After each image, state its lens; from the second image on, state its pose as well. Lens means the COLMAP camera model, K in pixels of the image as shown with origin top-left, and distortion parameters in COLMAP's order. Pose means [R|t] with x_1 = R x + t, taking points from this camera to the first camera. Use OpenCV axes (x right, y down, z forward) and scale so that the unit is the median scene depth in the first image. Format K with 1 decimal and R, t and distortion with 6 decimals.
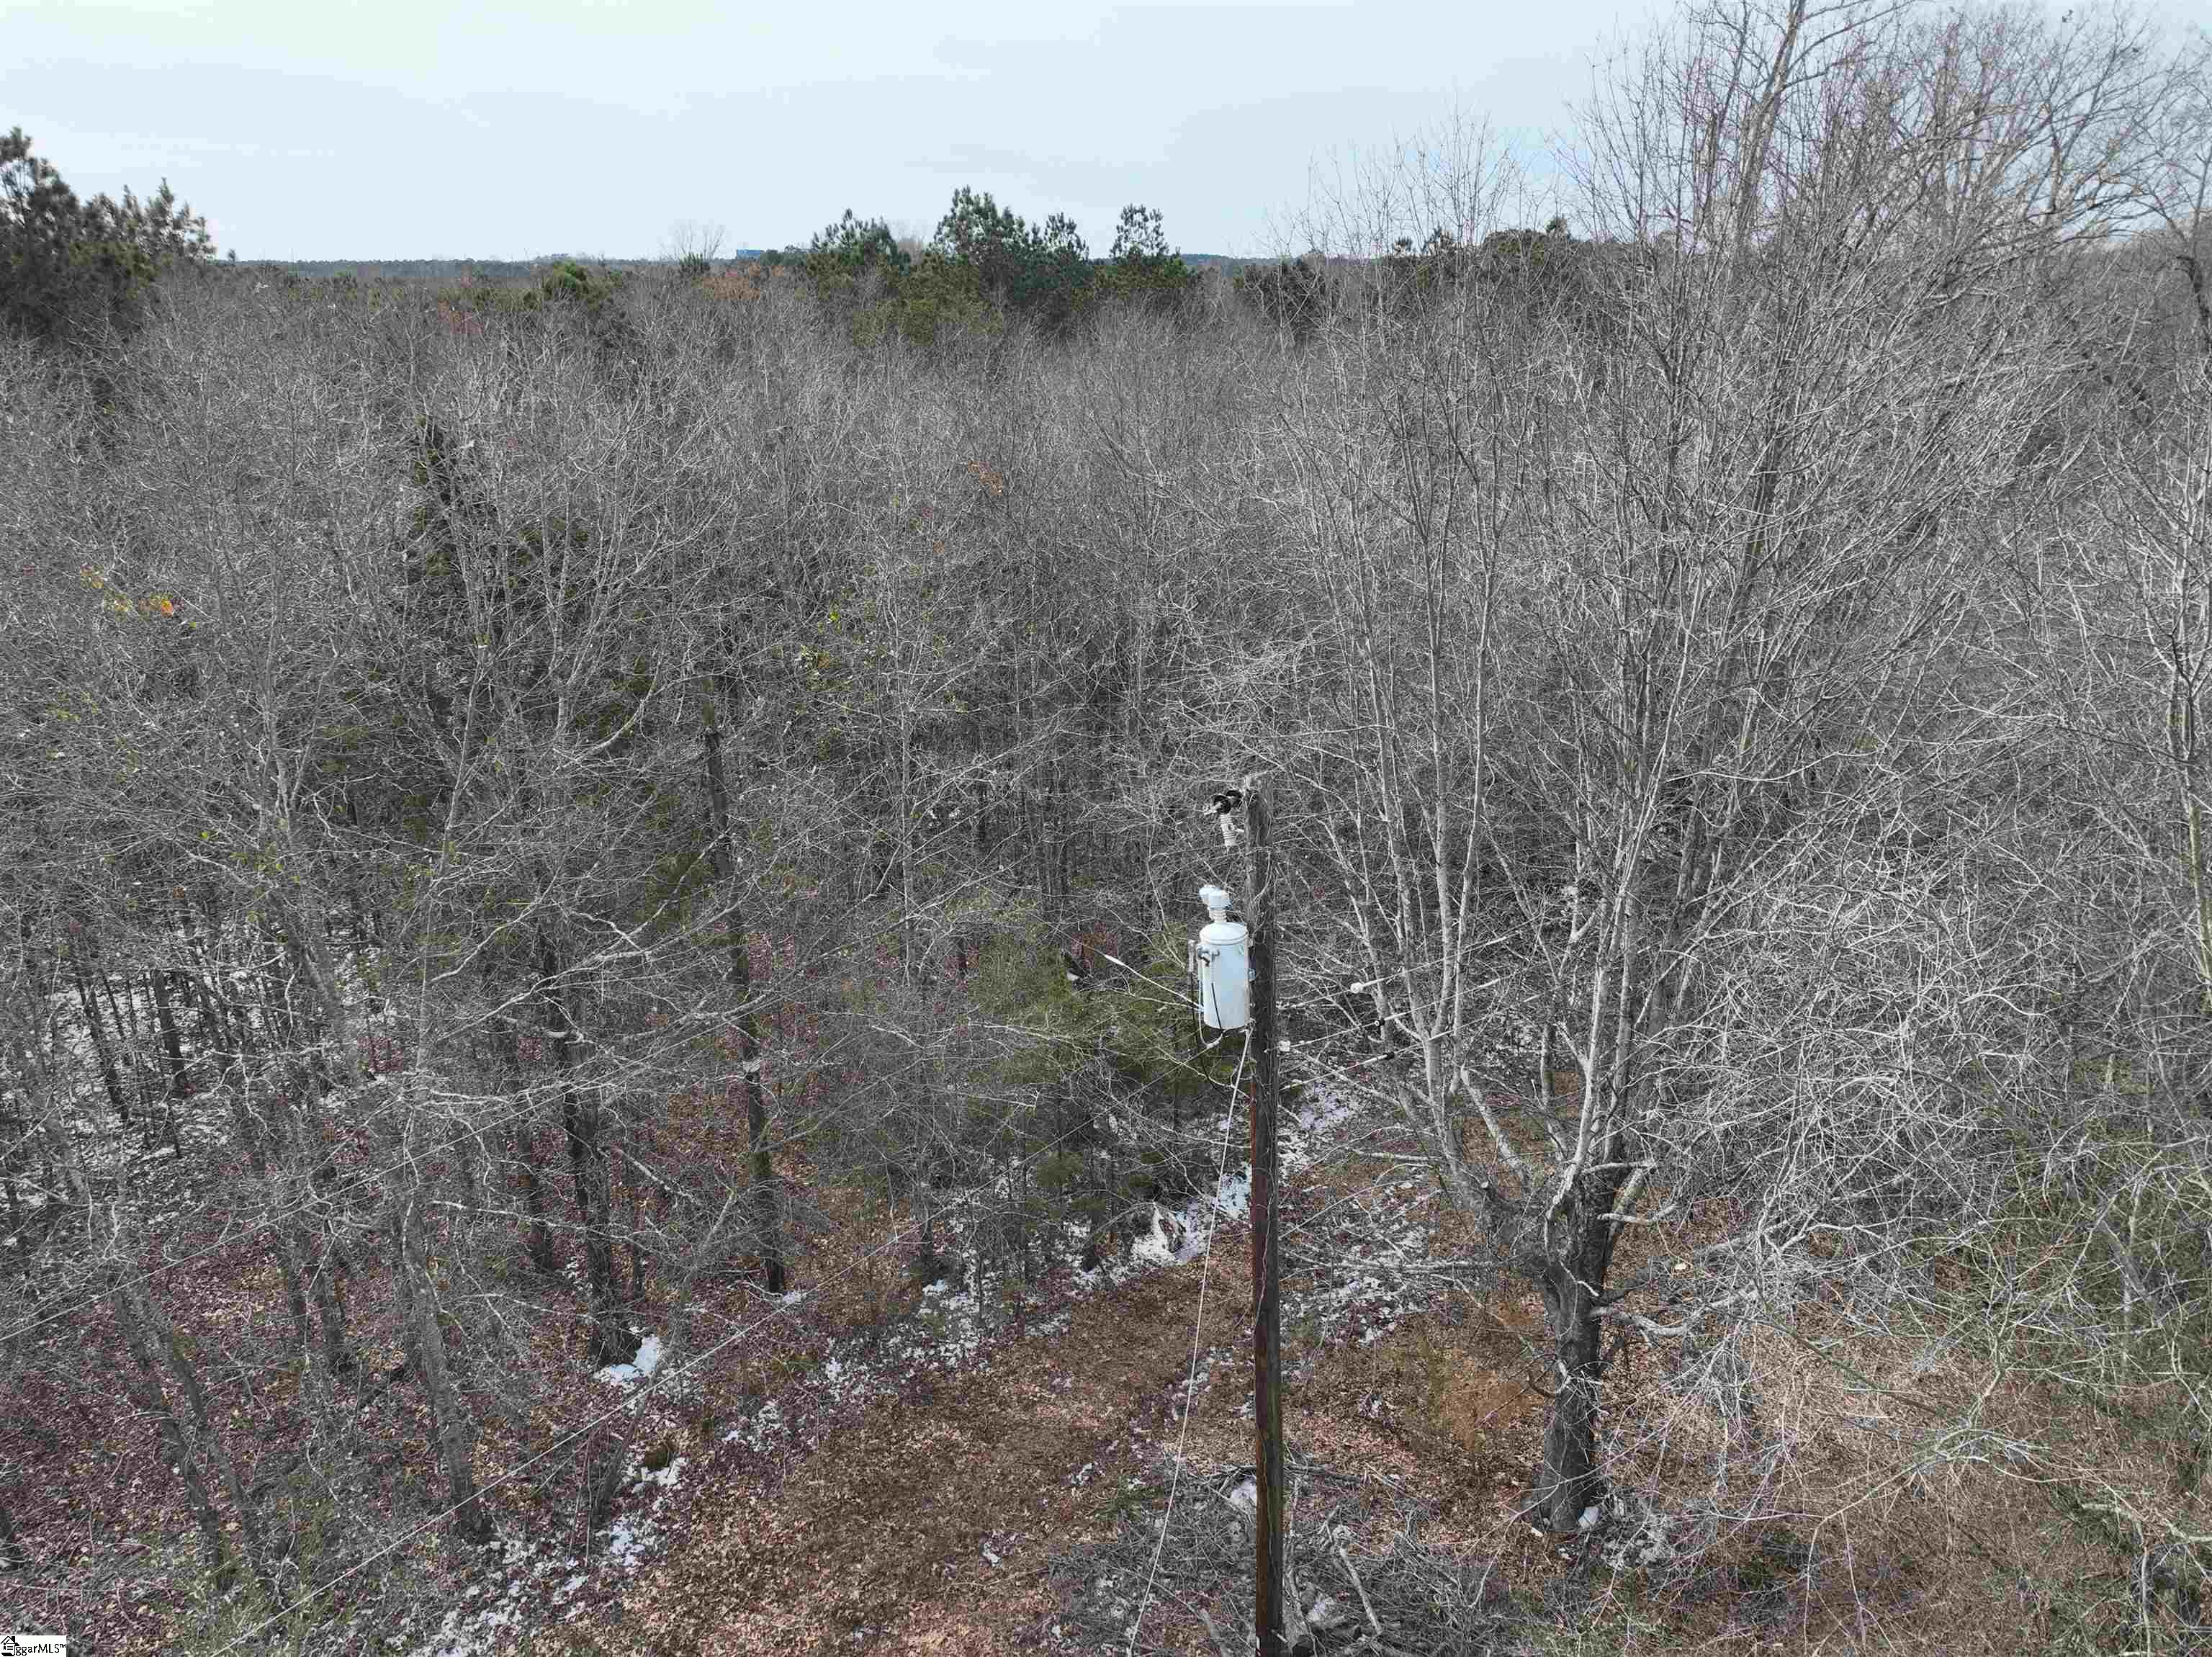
lens RADIAL K [[1574.2, 0, 1106.3], [0, 1574.2, 816.5], [0, 0, 1]] dist [-0.005378, -0.000459]
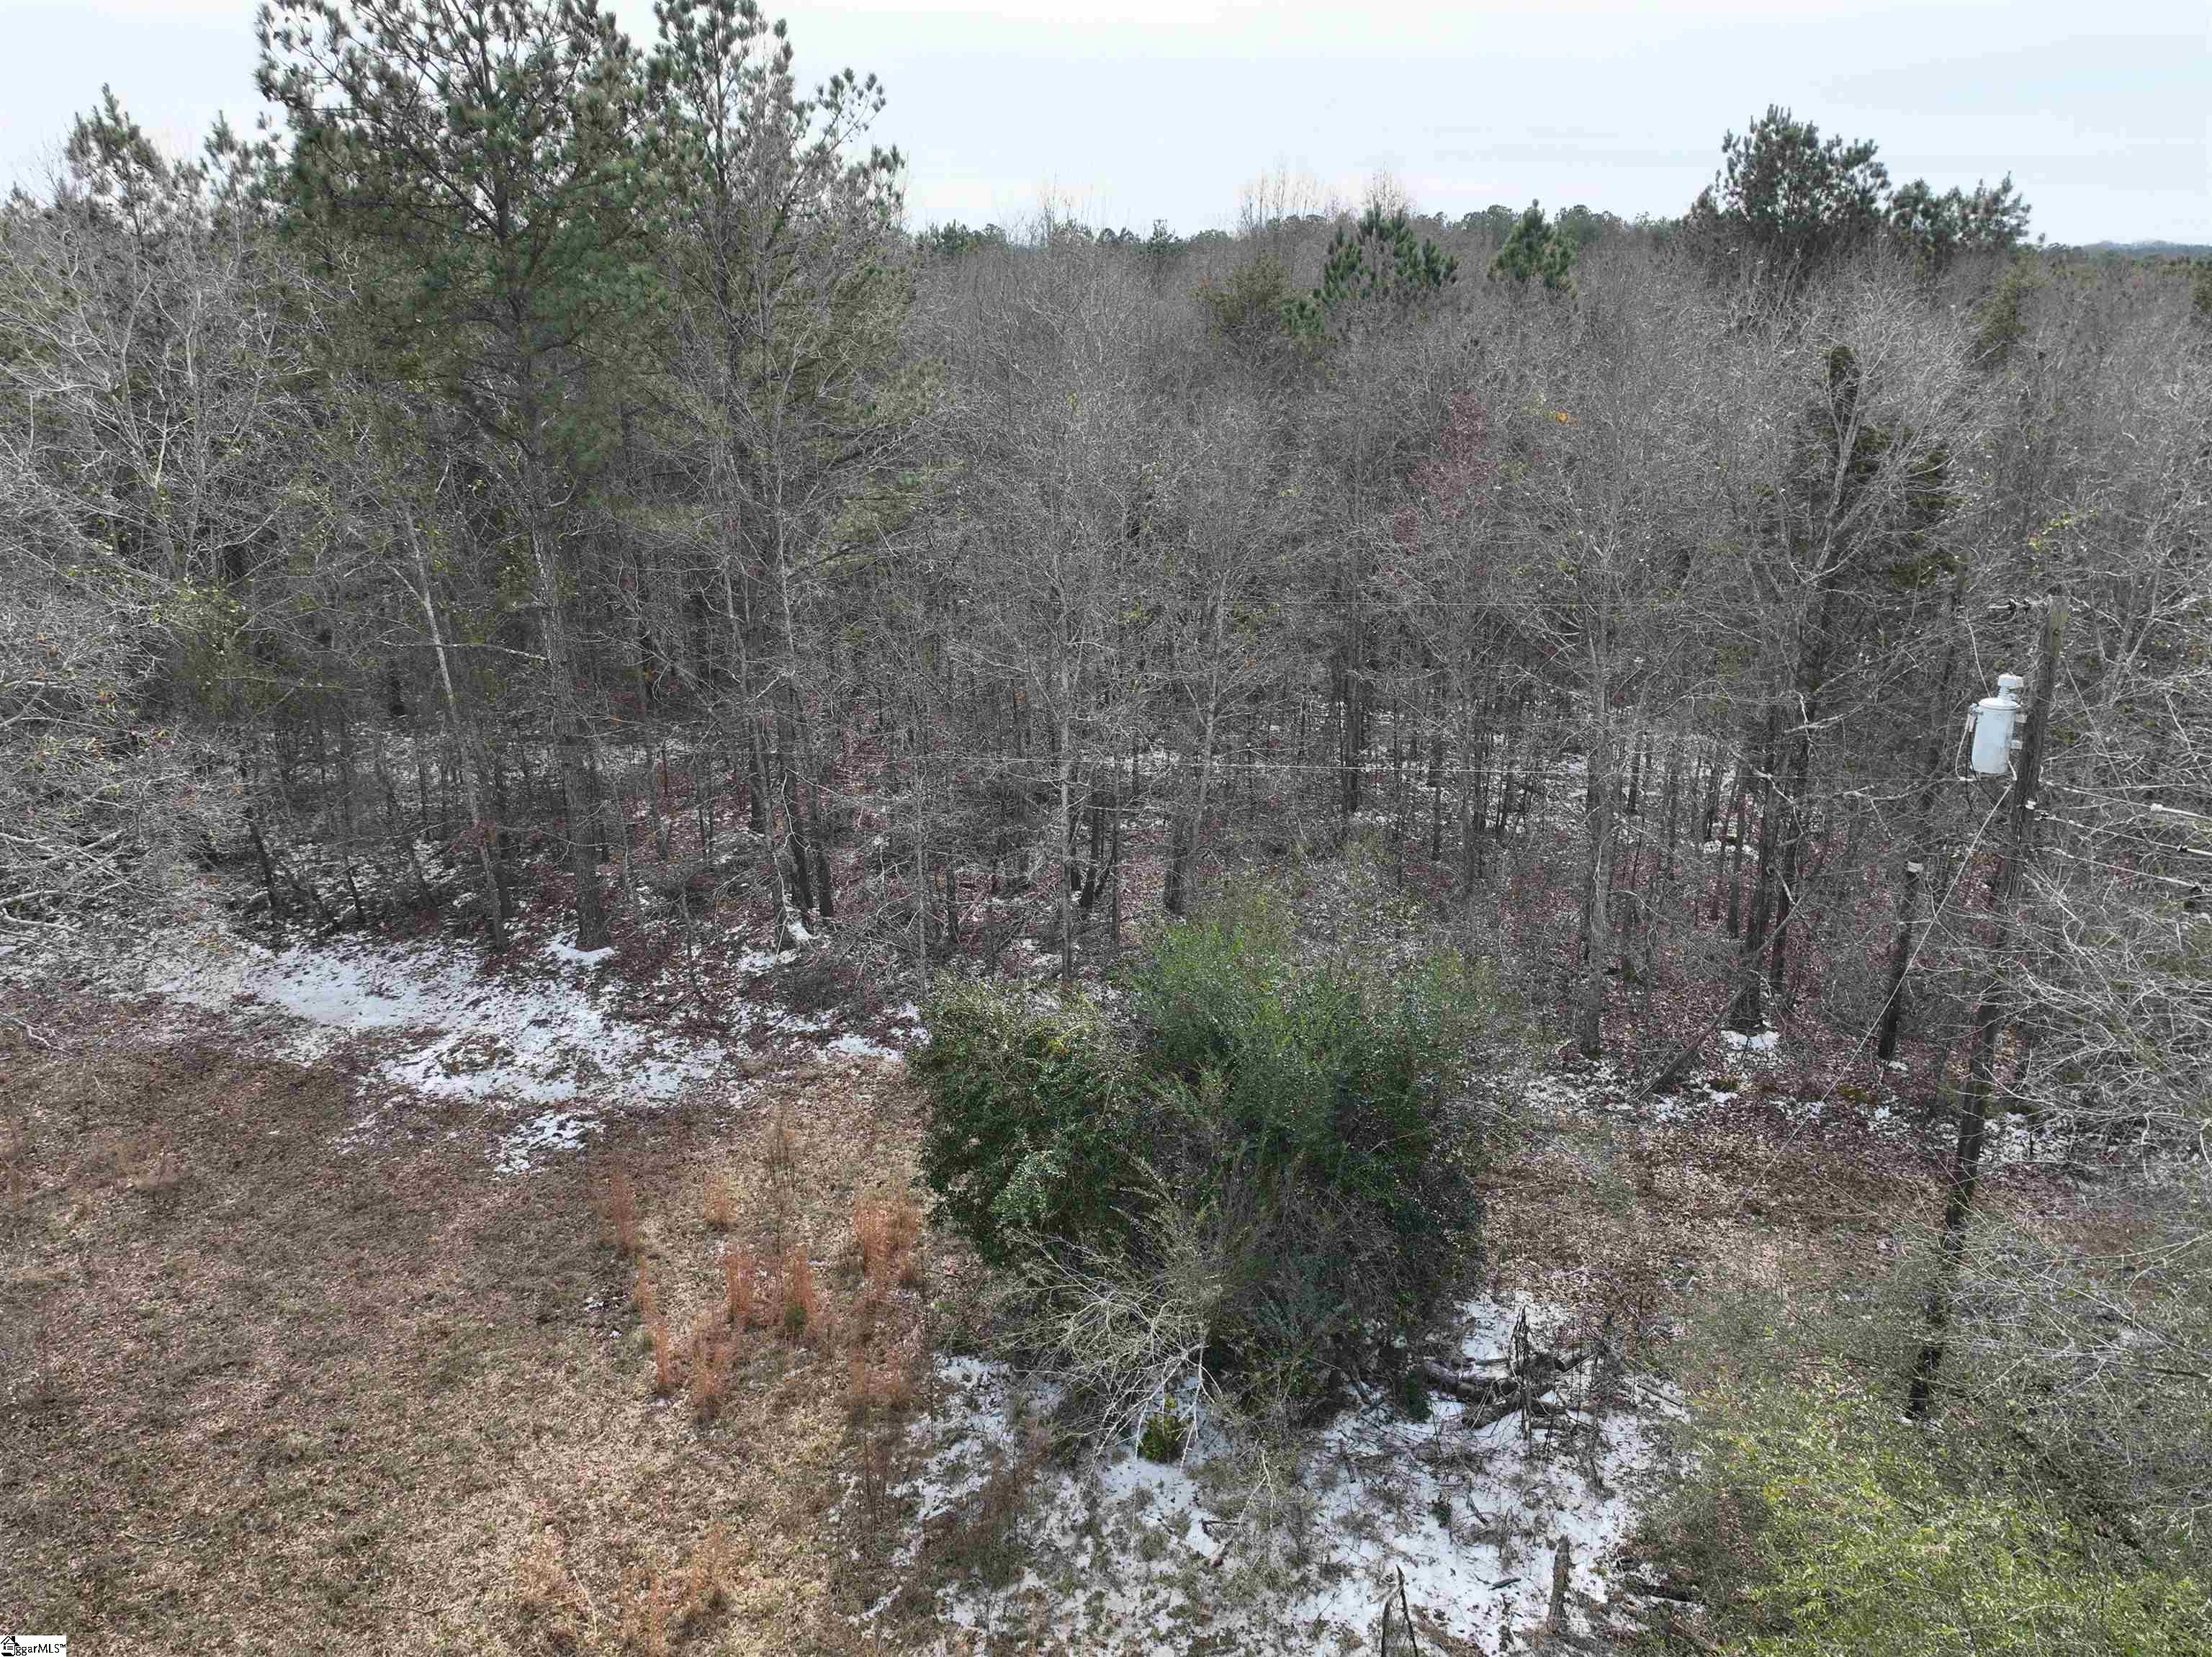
lens RADIAL K [[1574.2, 0, 1110.3], [0, 1574.2, 830.8], [0, 0, 1]] dist [-0.005378, -0.000459]
pose [[0.473975, 0.295948, -0.829314, 0.531695], [-0.283576, 0.942952, 0.174430, 0.095420], [0.833626, 0.152498, 0.530860, -0.233307]]
